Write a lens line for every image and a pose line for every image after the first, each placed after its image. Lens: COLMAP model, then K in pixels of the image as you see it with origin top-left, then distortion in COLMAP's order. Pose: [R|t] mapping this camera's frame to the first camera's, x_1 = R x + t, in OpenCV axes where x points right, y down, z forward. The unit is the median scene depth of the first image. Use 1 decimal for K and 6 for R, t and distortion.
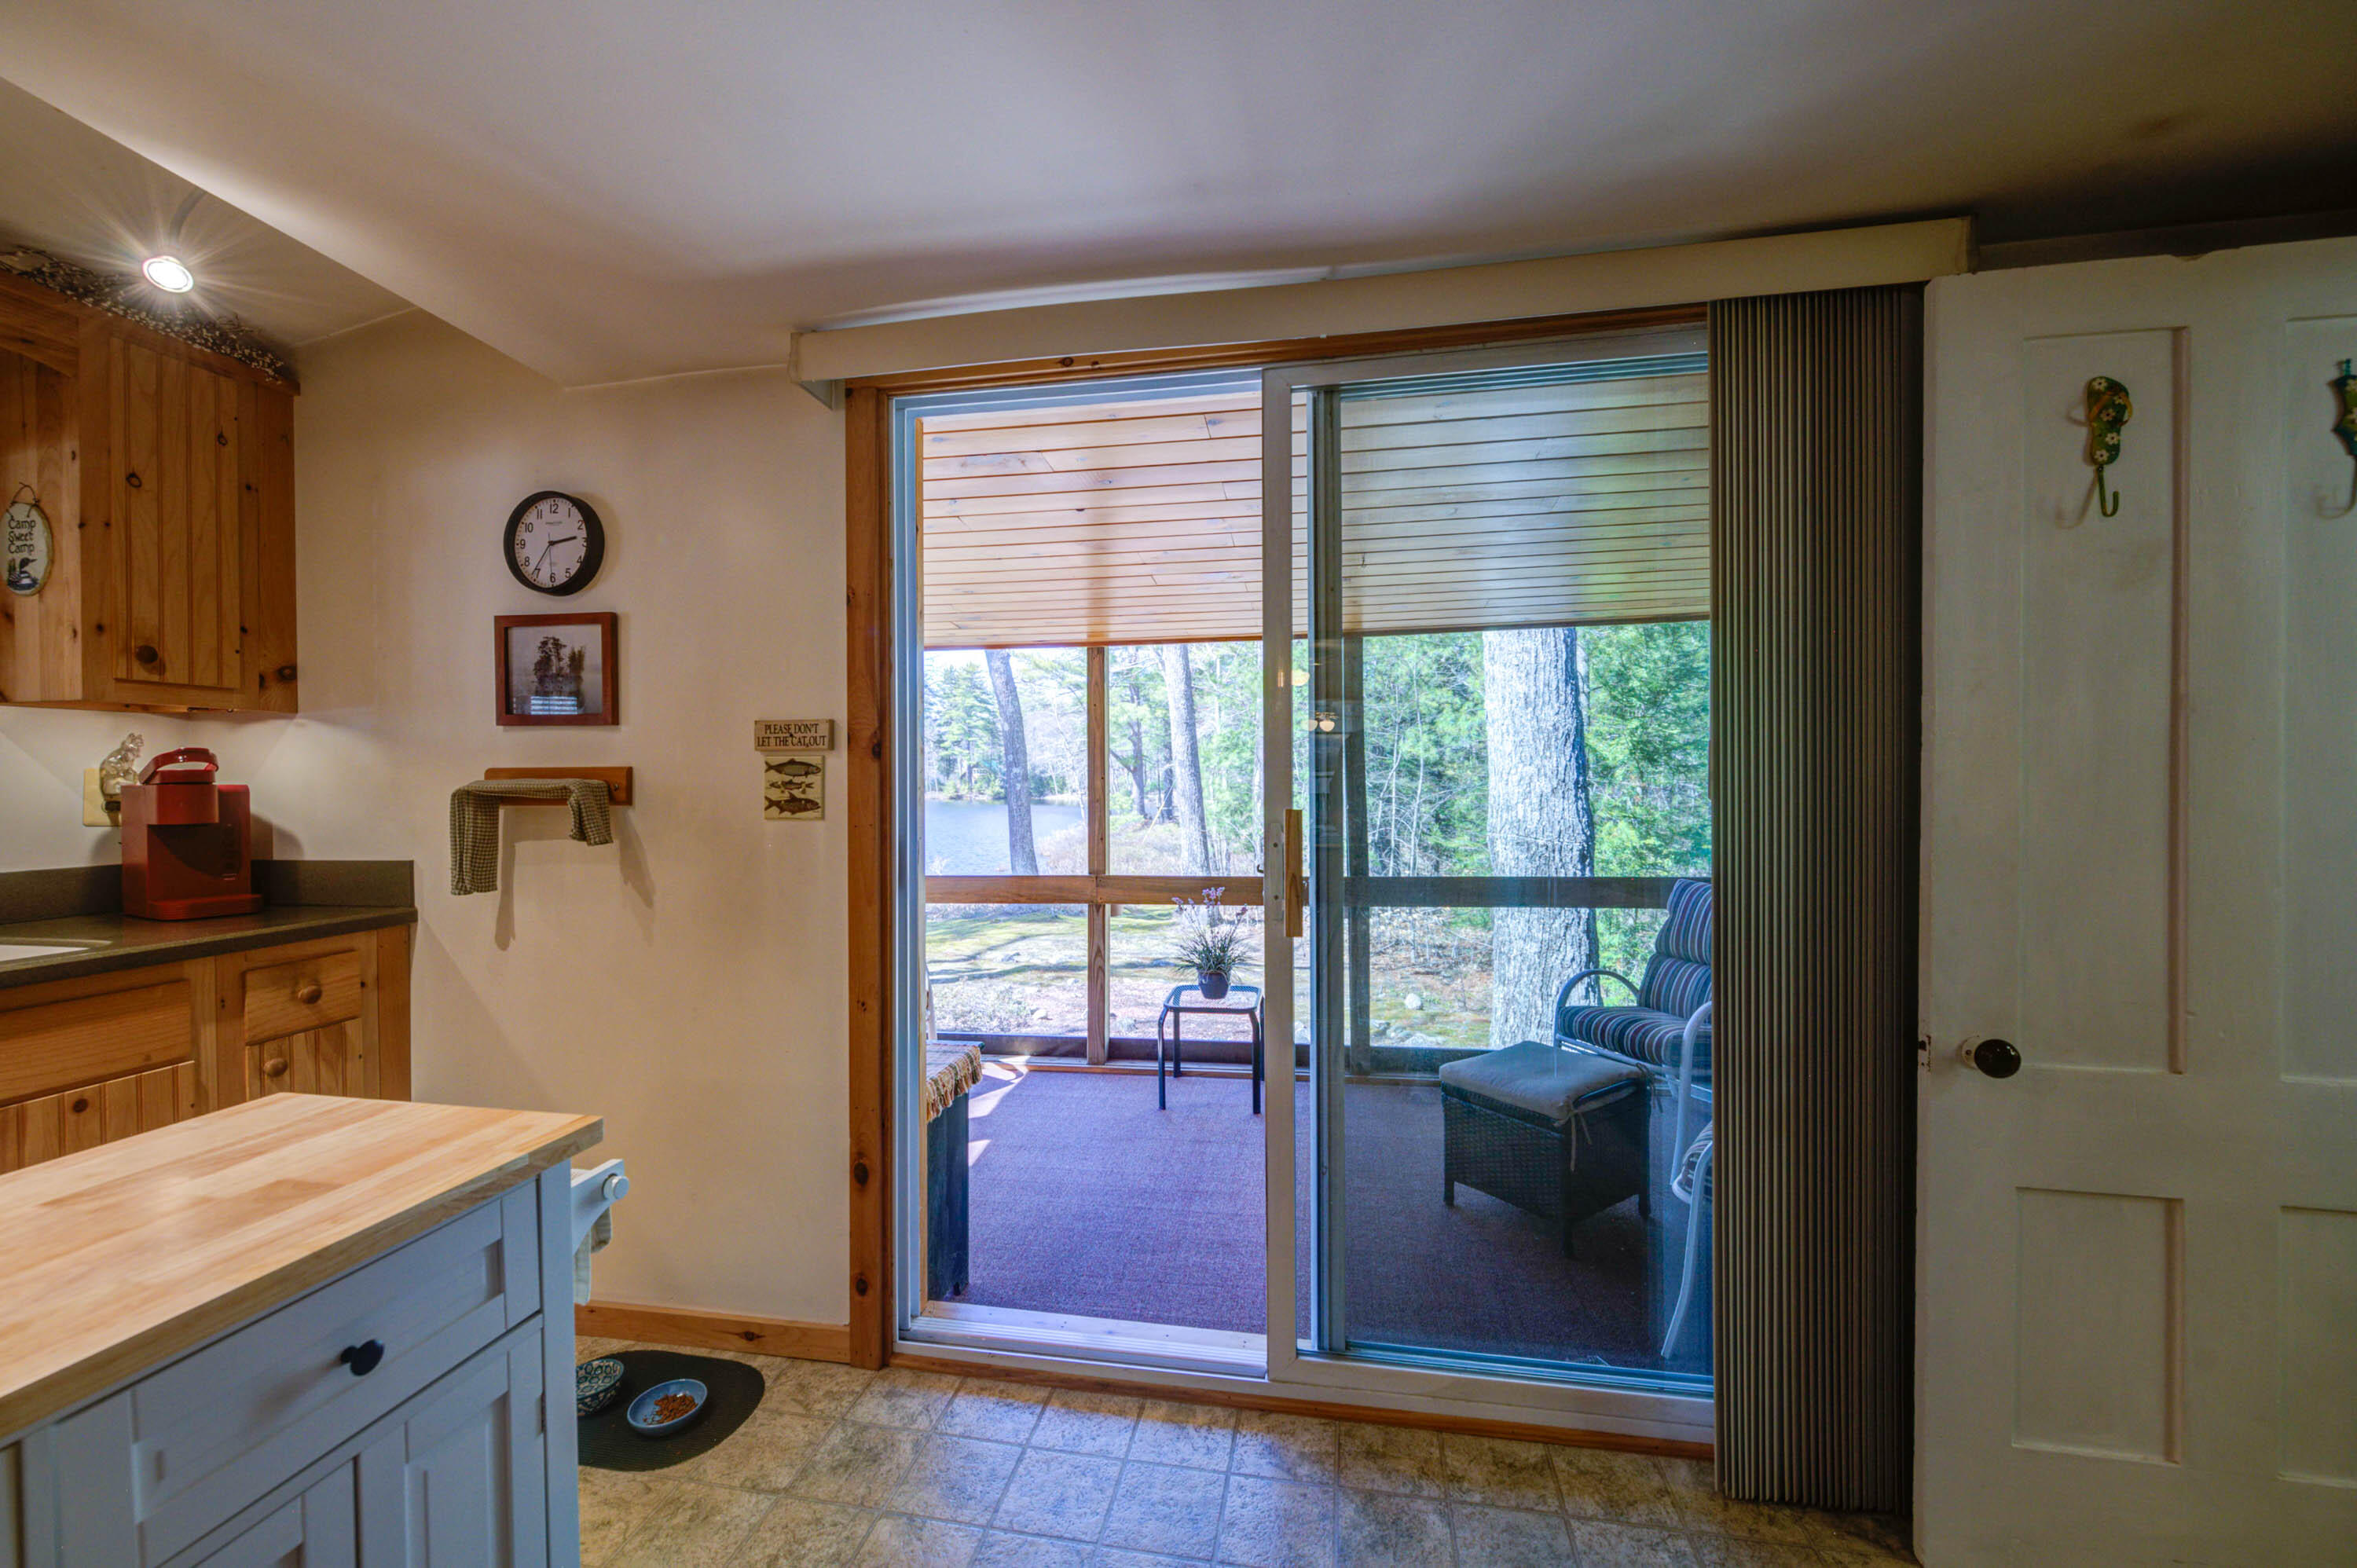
lens RADIAL K [[922.0, 0, 1178.8], [0, 922.0, 782.6], [0, 0, 1]] dist [-0.000371, -0.000015]
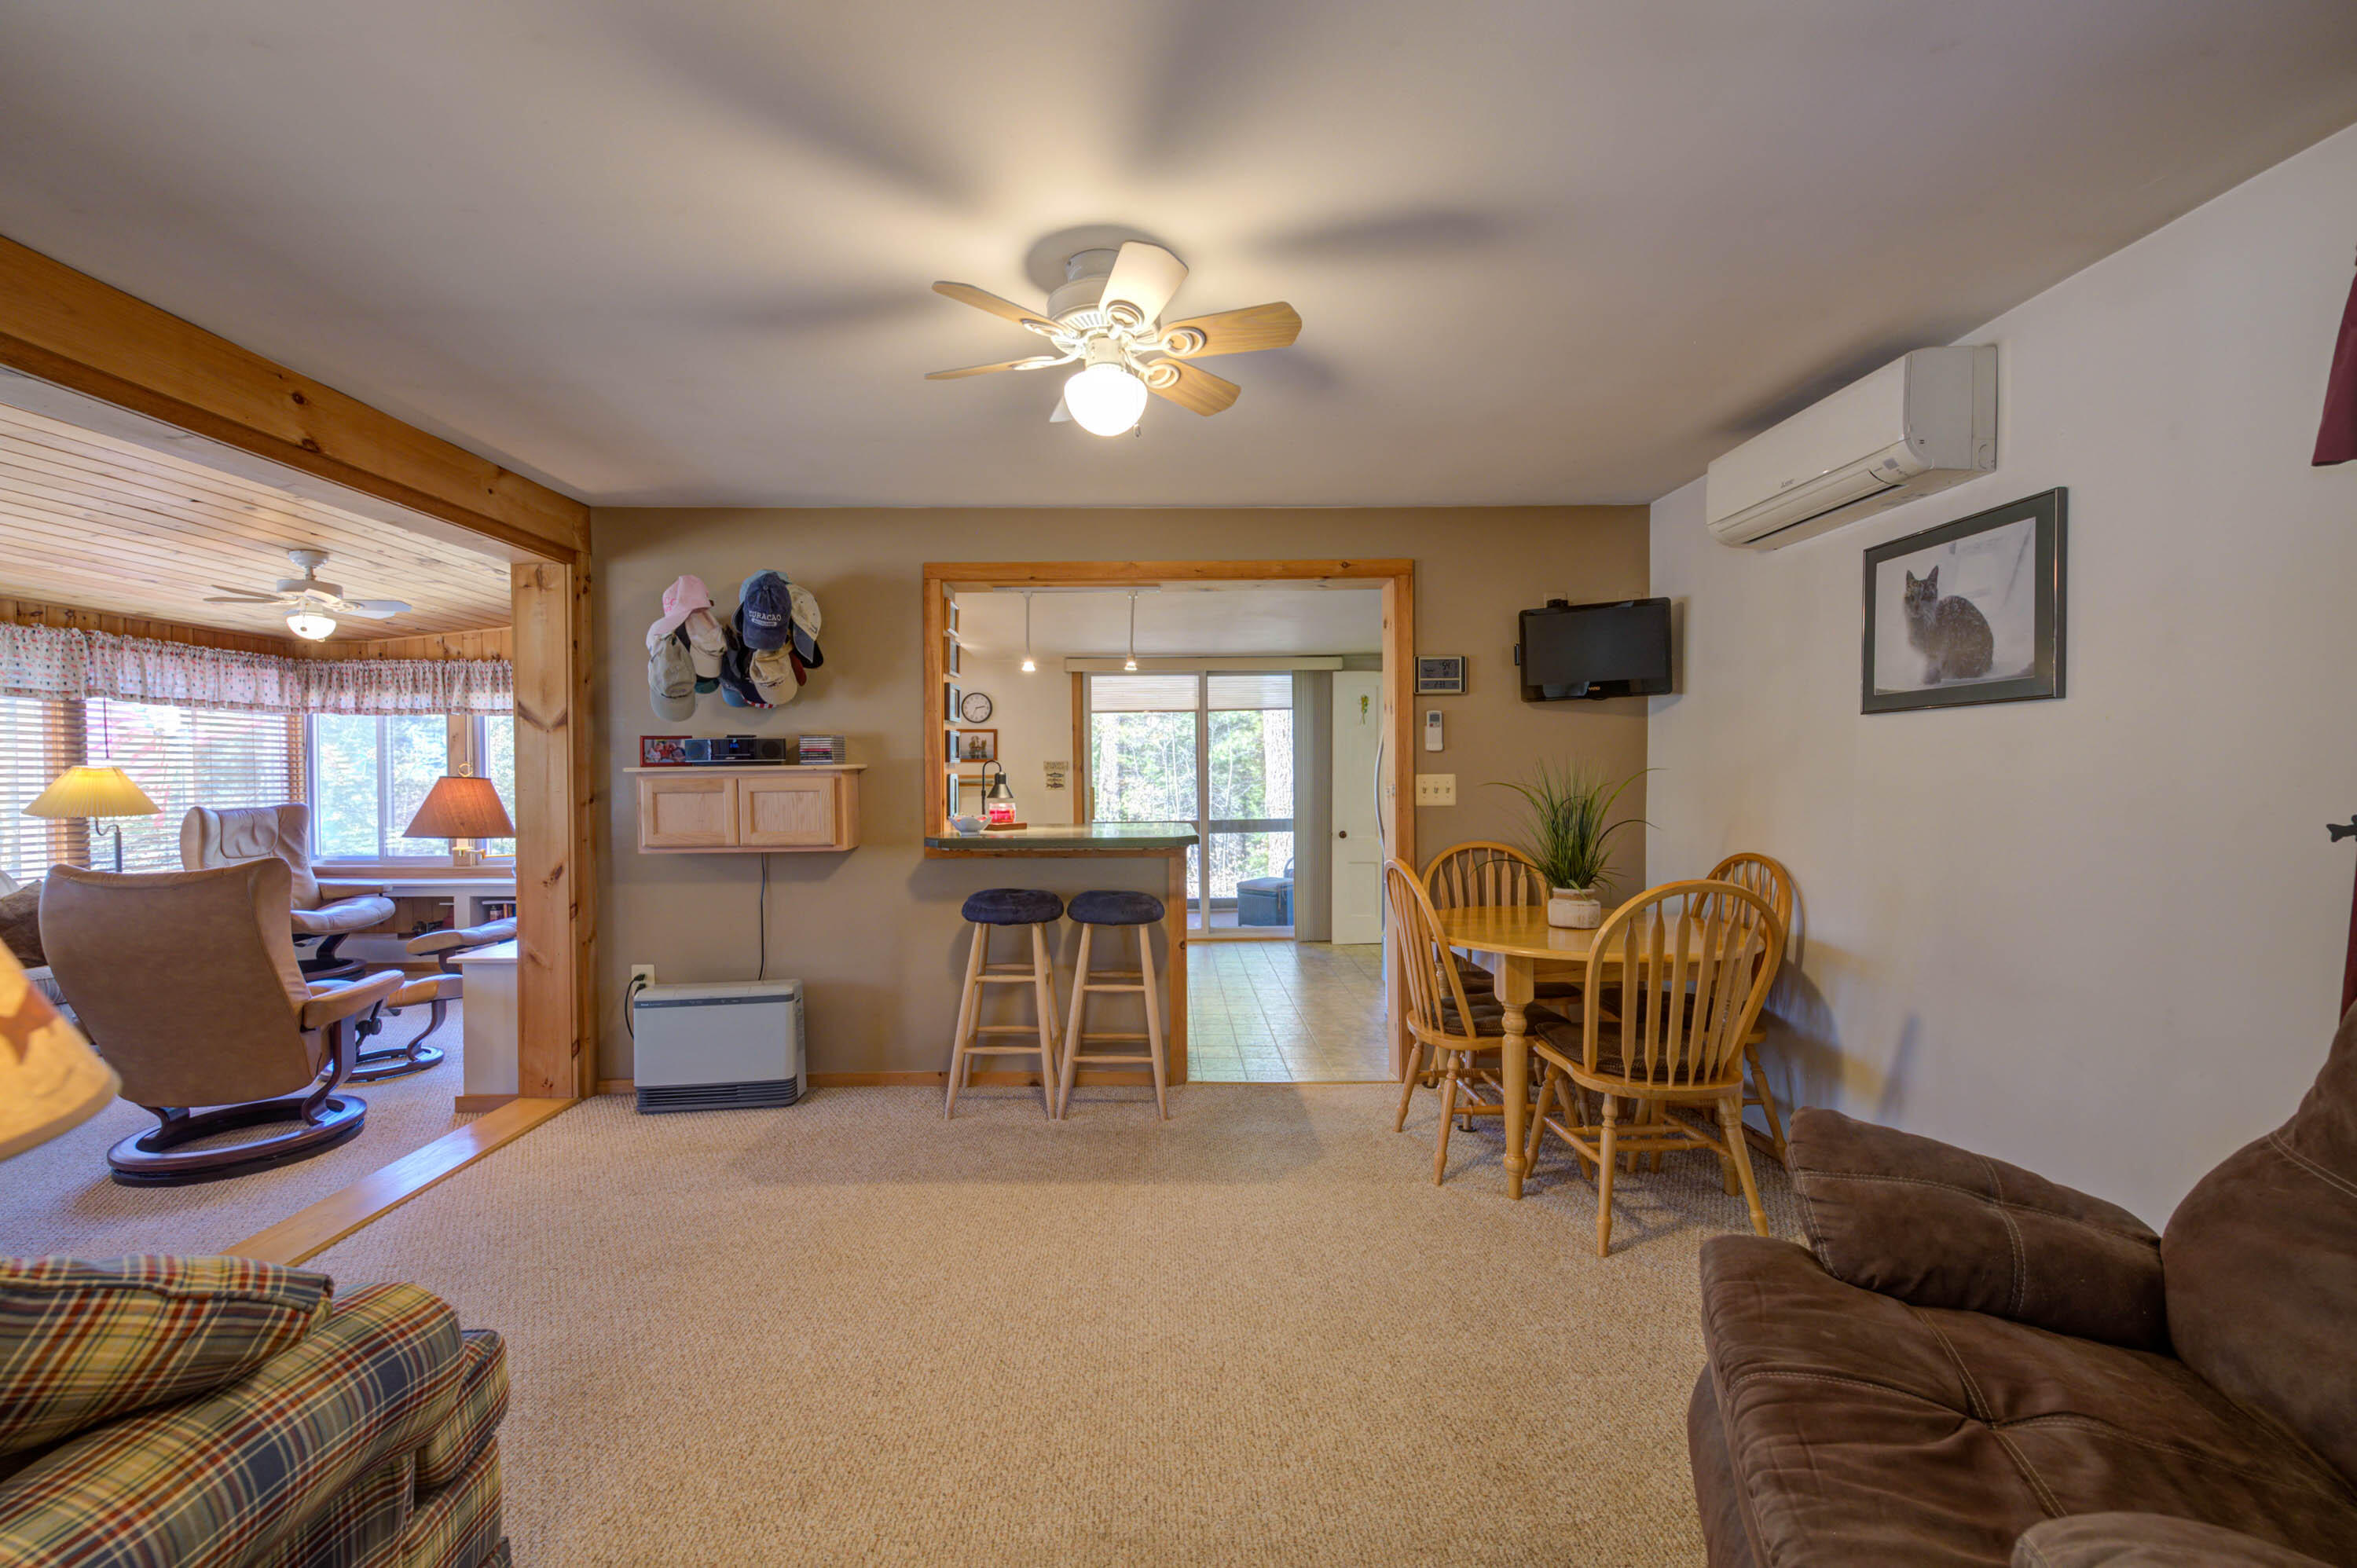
lens RADIAL K [[922.0, 0, 1174.6], [0, 922.0, 784.1], [0, 0, 1]] dist [-0.000371, -0.000015]
pose [[0.979492, -0.005412, 0.201413, -0.687140], [0.003399, 0.999941, 0.010336, -0.016380], [-0.201457, -0.009440, 0.979452, -2.550725]]
